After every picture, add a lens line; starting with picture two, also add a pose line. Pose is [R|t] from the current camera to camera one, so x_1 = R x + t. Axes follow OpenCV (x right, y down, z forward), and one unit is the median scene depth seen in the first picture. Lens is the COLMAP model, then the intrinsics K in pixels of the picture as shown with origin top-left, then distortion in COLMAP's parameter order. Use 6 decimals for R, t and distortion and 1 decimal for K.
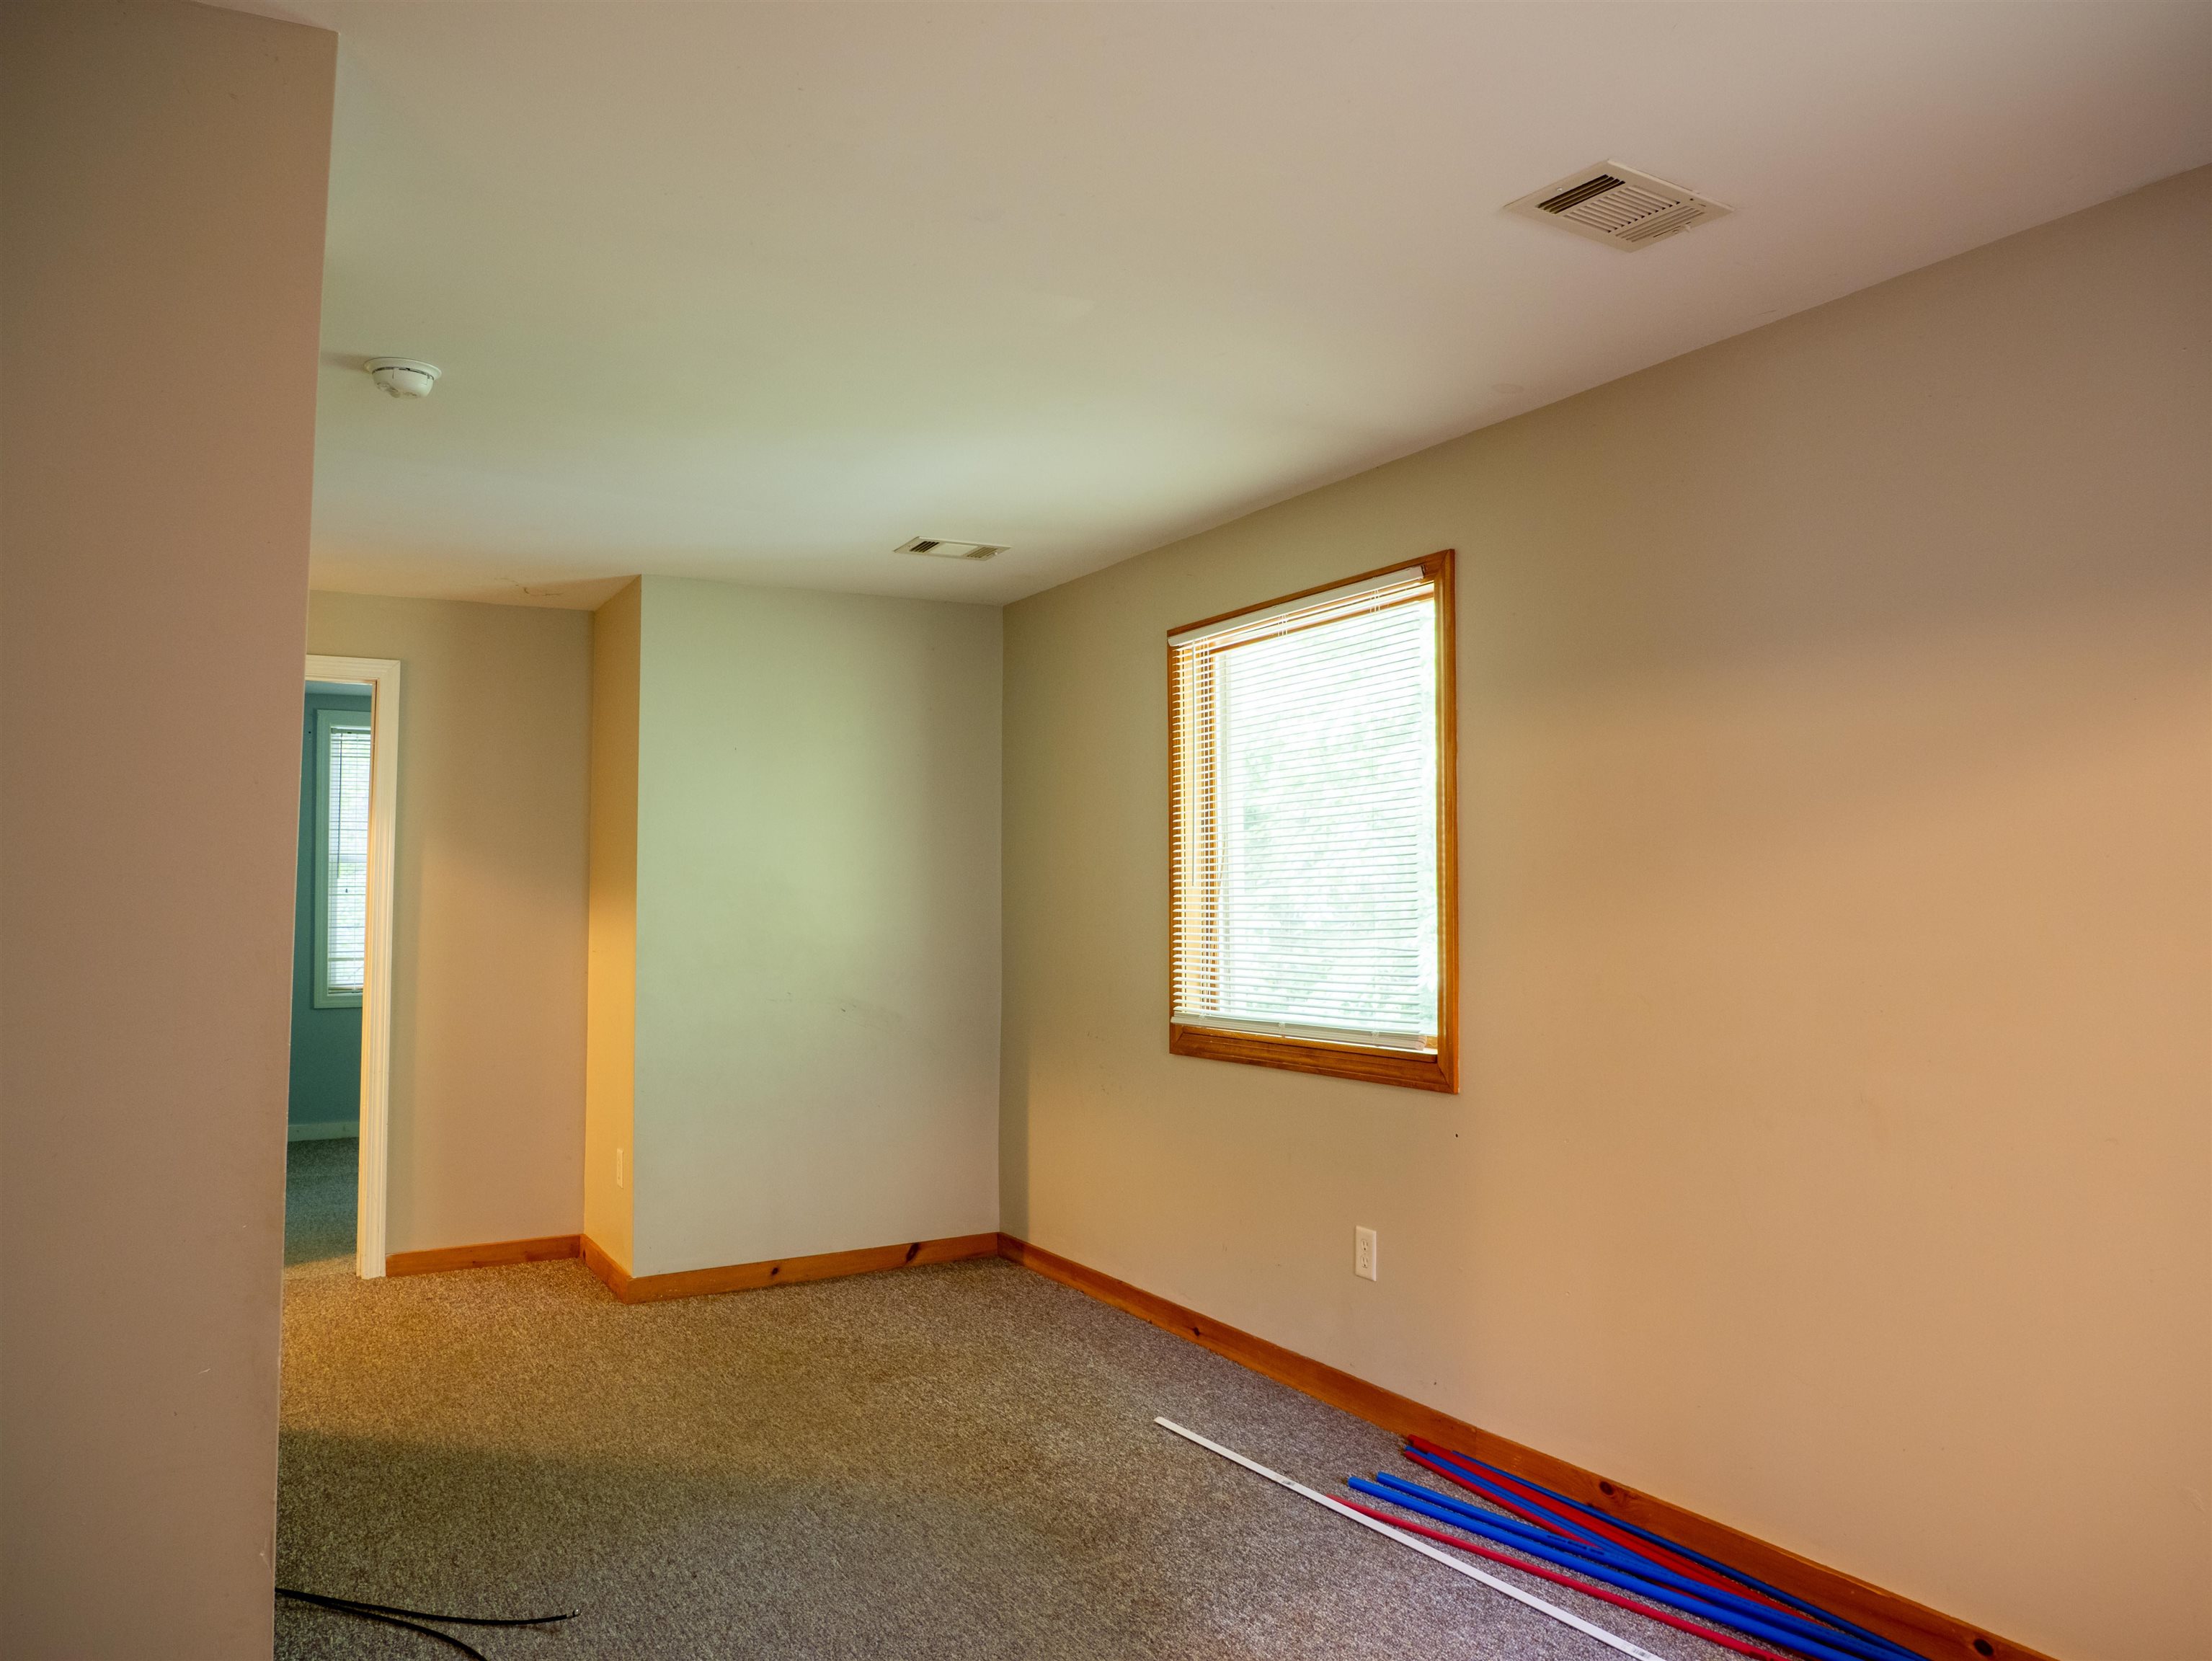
lens RADIAL K [[1572.8, 0, 1071.9], [0, 1572.8, 820.9], [0, 0, 1]] dist [-0.028916, -0.005462]
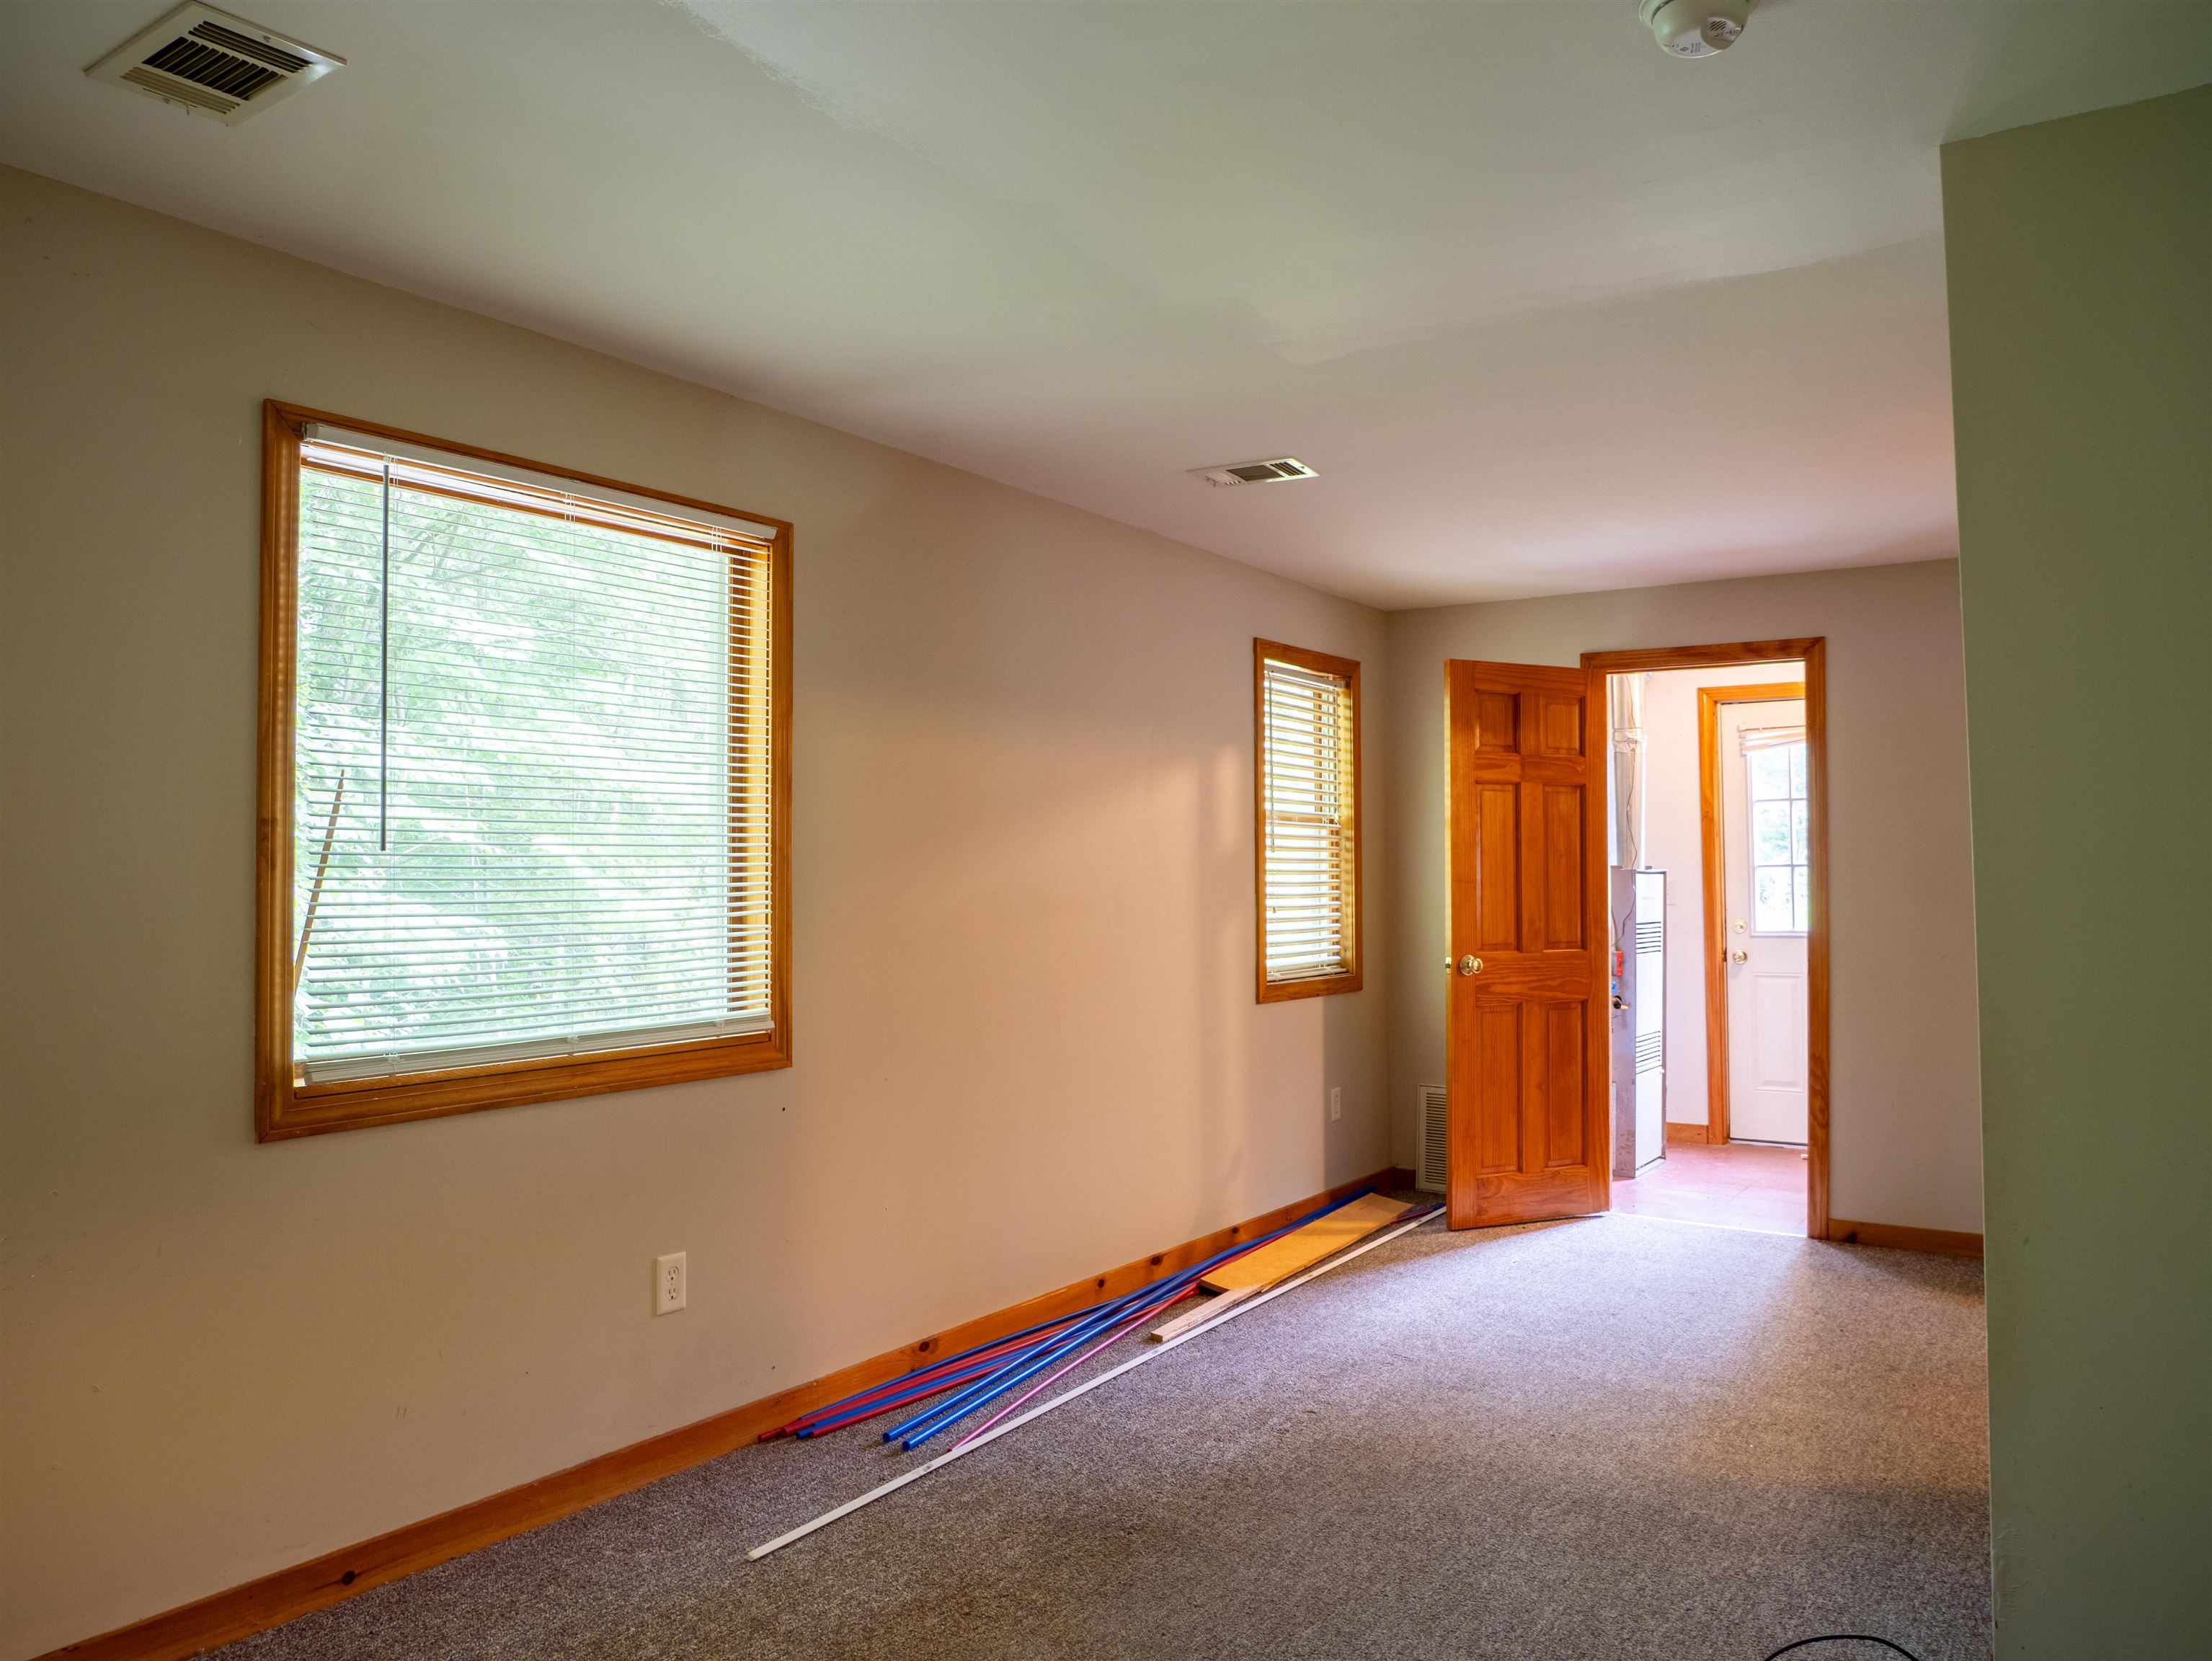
lens RADIAL K [[1572.8, 0, 1071.9], [0, 1572.8, 820.9], [0, 0, 1]] dist [-0.028916, -0.005462]
pose [[-0.435859, 0.040948, 0.899083, -0.730596], [-0.039037, 0.997164, -0.064339, 0.071757], [-0.899168, -0.063140, -0.433025, 1.250607]]
